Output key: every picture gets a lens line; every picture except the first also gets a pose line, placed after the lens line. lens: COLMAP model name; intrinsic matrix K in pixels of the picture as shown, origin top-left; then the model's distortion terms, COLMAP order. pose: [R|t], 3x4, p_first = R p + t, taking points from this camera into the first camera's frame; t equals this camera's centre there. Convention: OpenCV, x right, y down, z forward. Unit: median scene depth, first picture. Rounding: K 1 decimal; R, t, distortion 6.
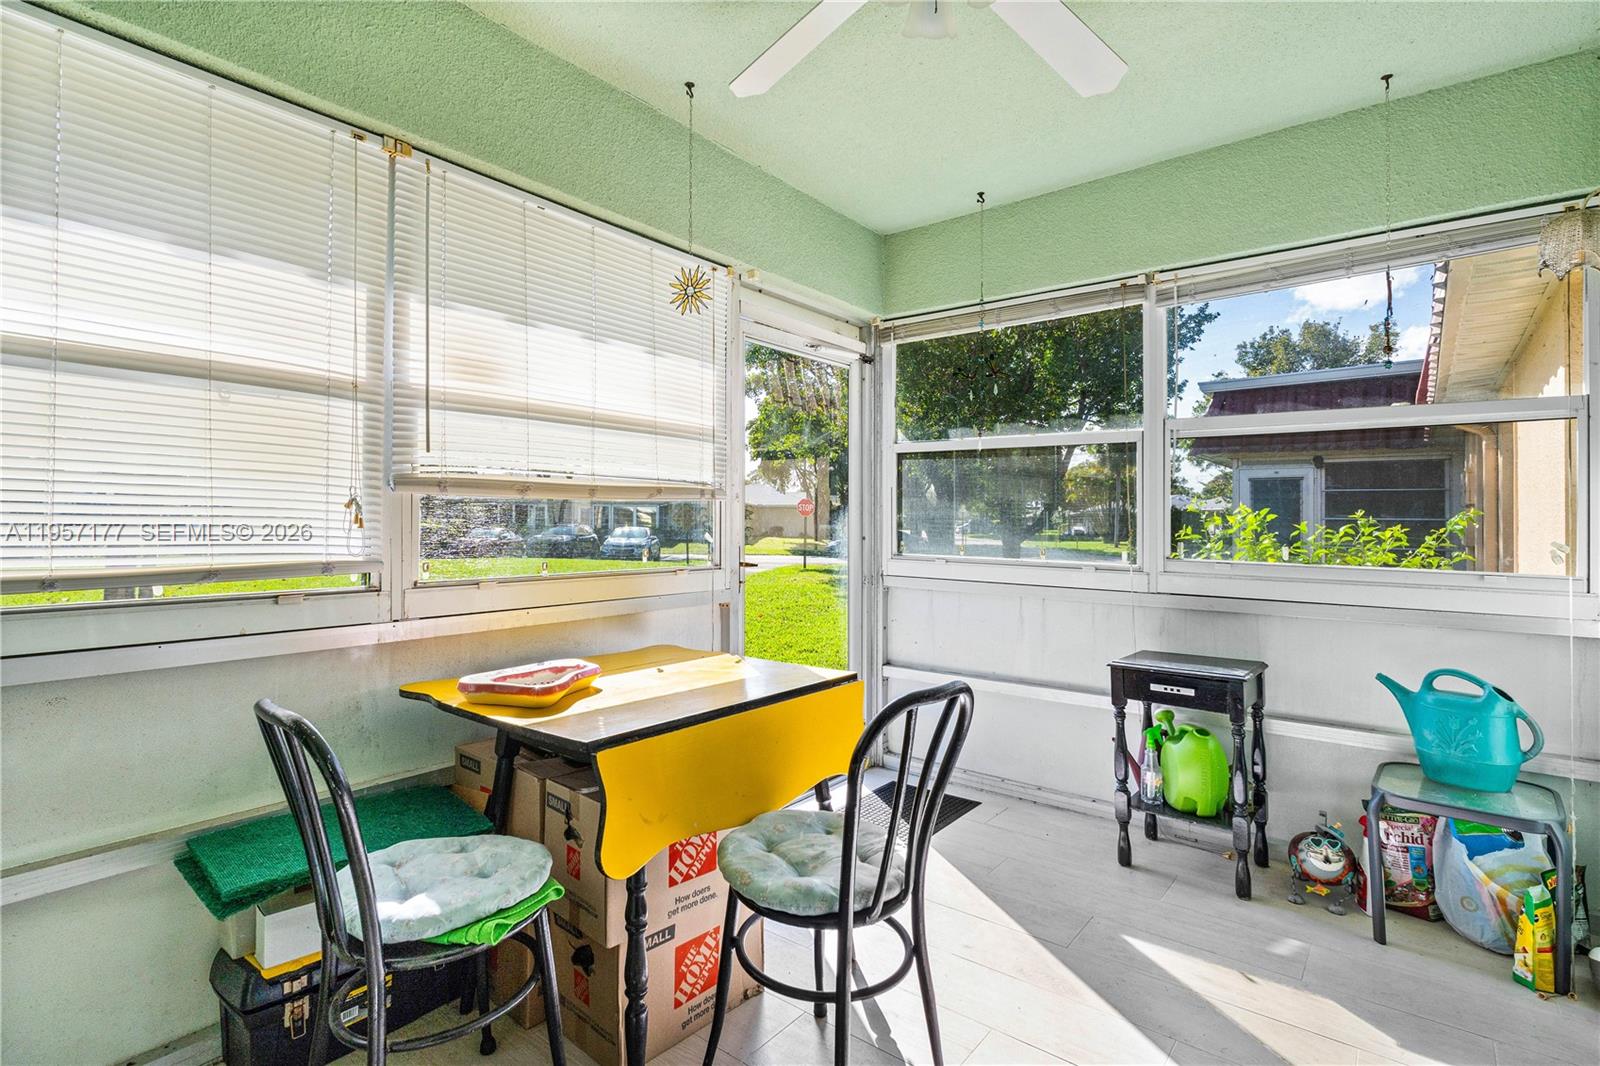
lens RADIAL K [[788.6, 0, 803.8], [0, 788.6, 518.8], [0, 0, 1]] dist [-0.000350, -0.000322]
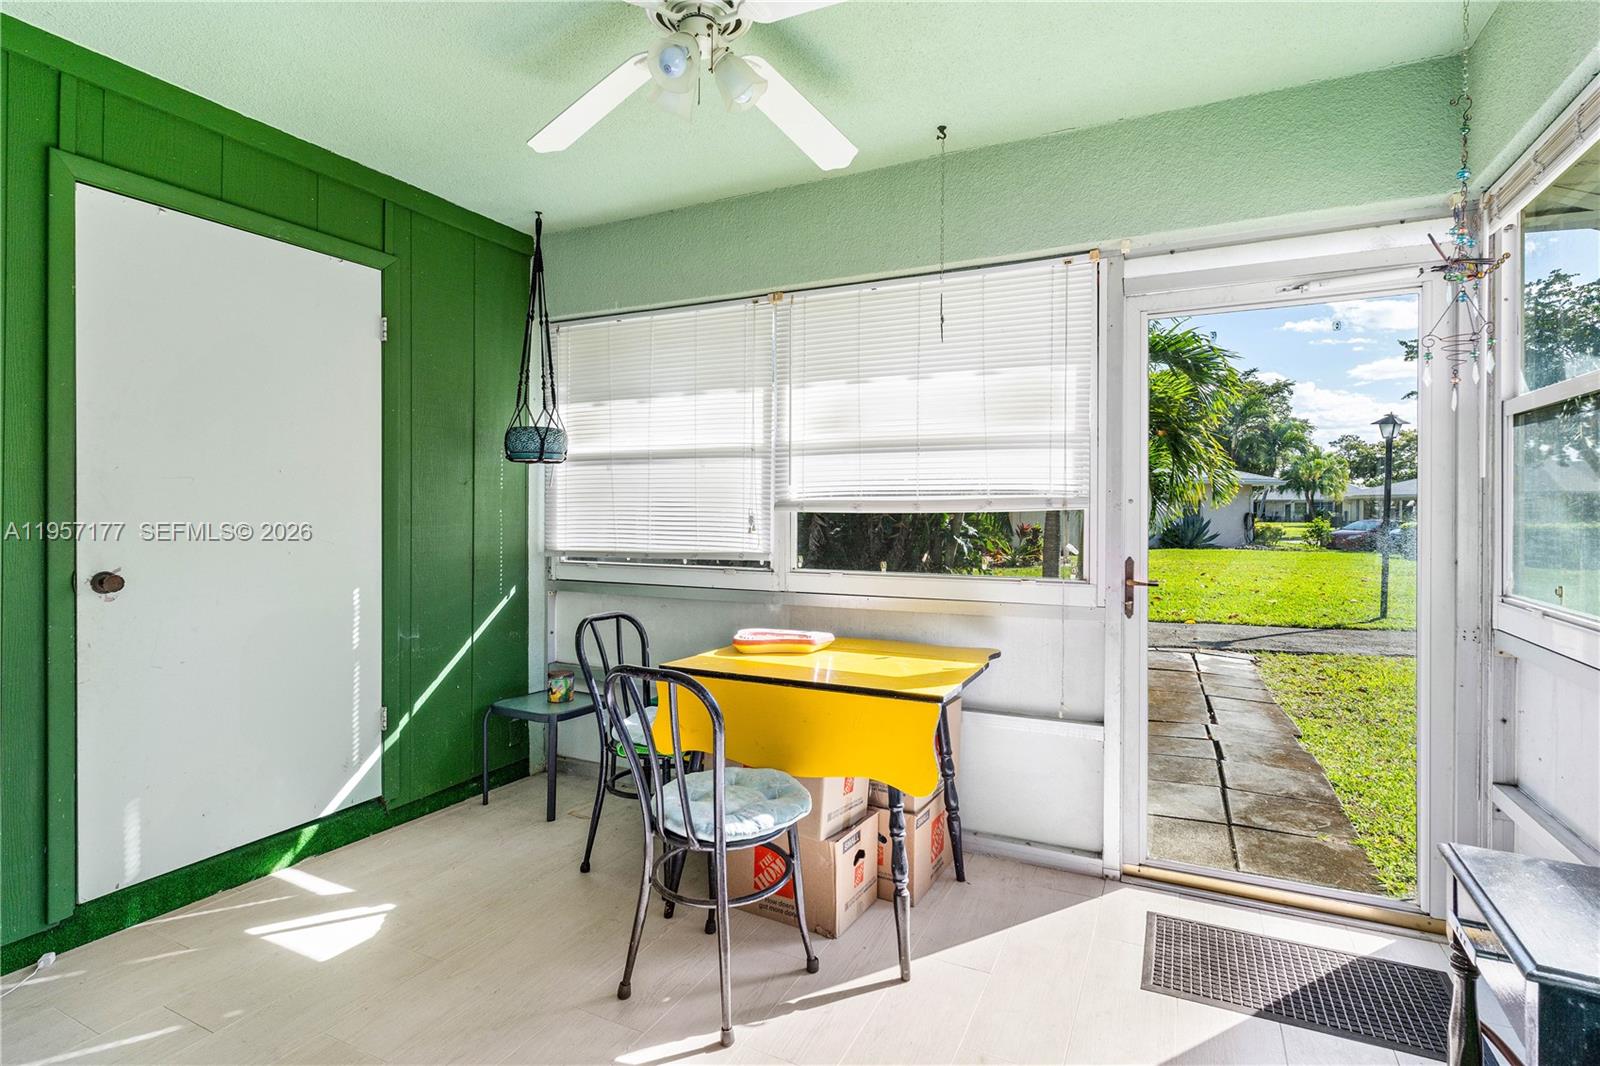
lens RADIAL K [[788.6, 0, 803.8], [0, 788.6, 518.8], [0, 0, 1]] dist [-0.000350, -0.000322]
pose [[0.222195, -0.004558, -0.974992, 1.046509], [0.004697, 0.999982, -0.003605, -0.011679], [0.974991, -0.003779, 0.222212, 0.683299]]
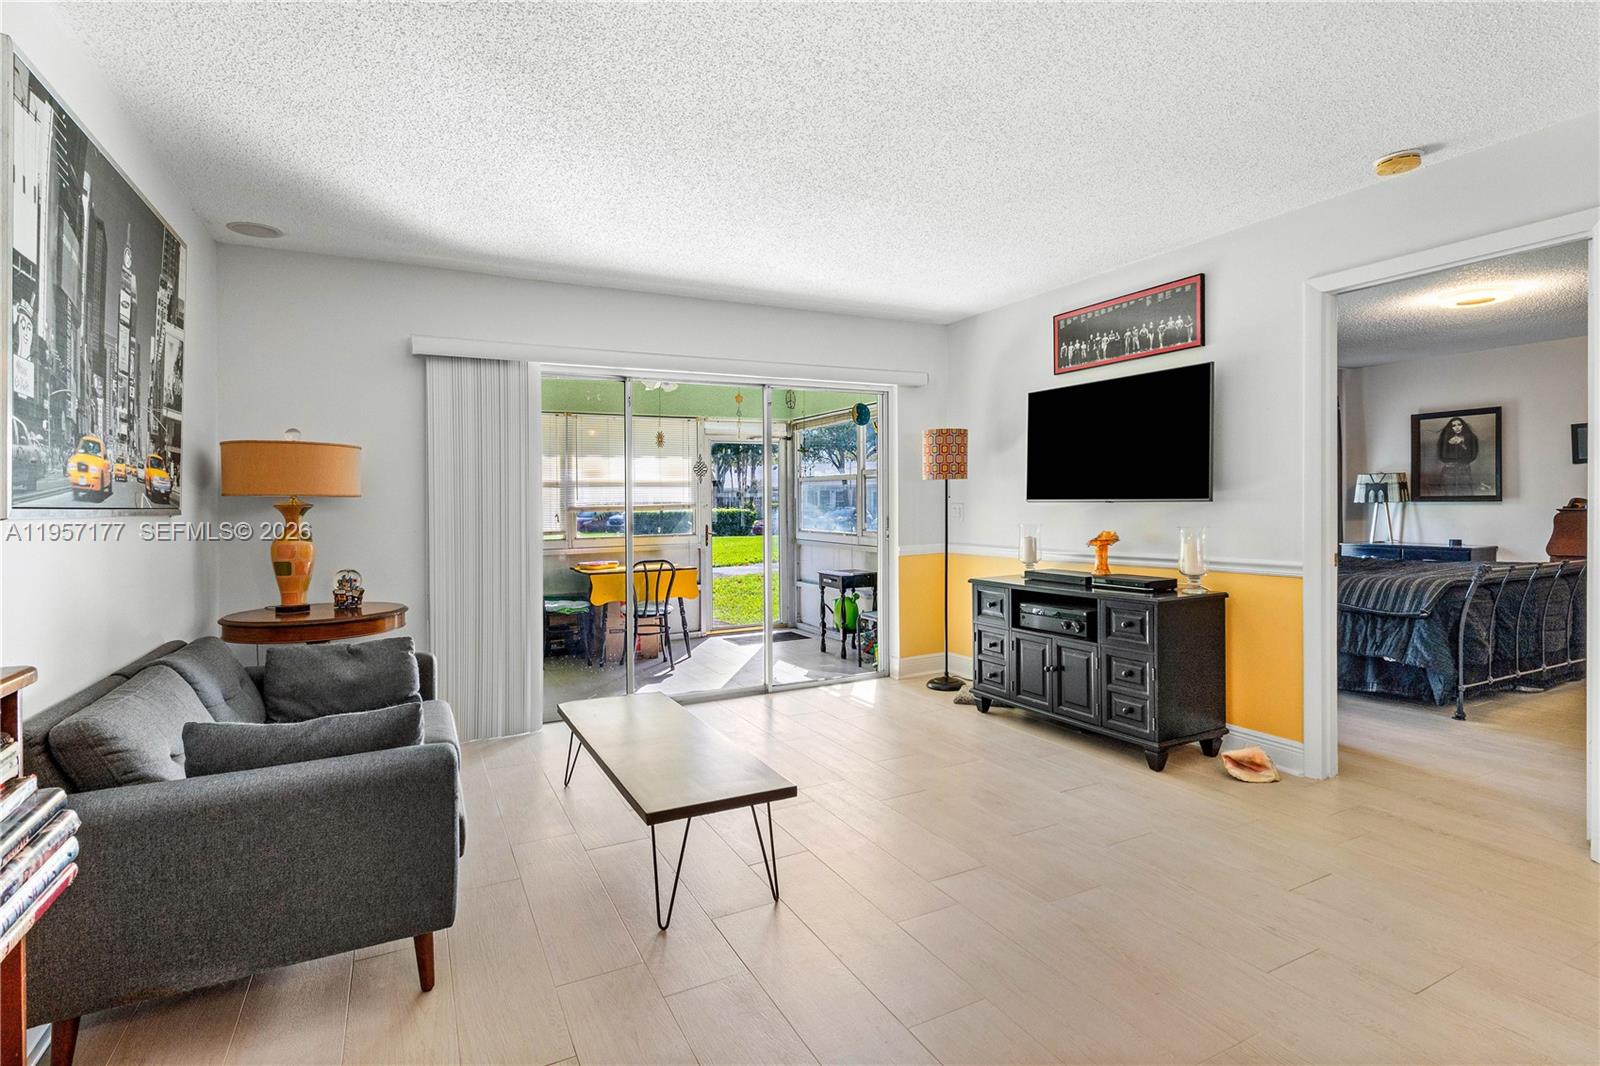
lens RADIAL K [[776.9, 0, 795.2], [0, 776.9, 503.5], [0, 0, 1]] dist [-0.002611, -0.000685]
pose [[0.910182, -0.020181, -0.413717, 1.811342], [0.022565, 0.999745, 0.000874, -0.050818], [0.413594, -0.010131, 0.910405, -1.719979]]
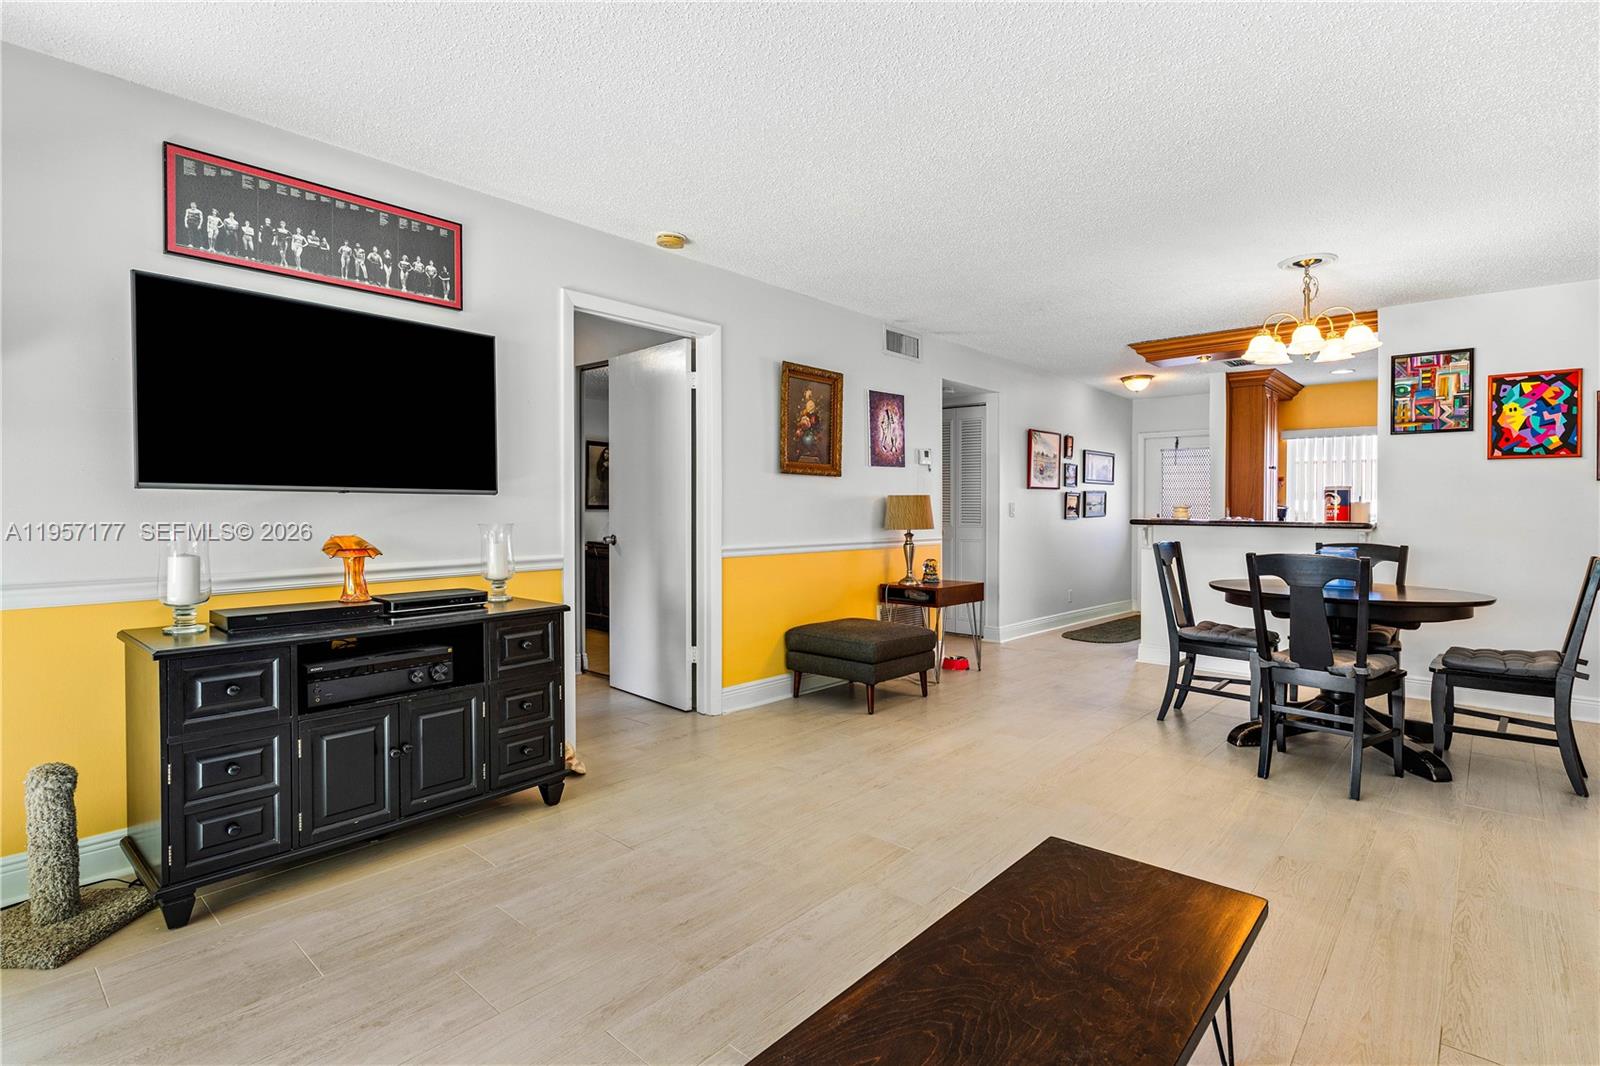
lens RADIAL K [[788.6, 0, 803.8], [0, 788.6, 518.8], [0, 0, 1]] dist [-0.000350, -0.000322]
pose [[0.037726, -0.023319, 0.999016, 0.393992], [-0.009275, 0.999676, 0.023685, -0.027472], [-0.999245, -0.010160, 0.037497, -0.414900]]
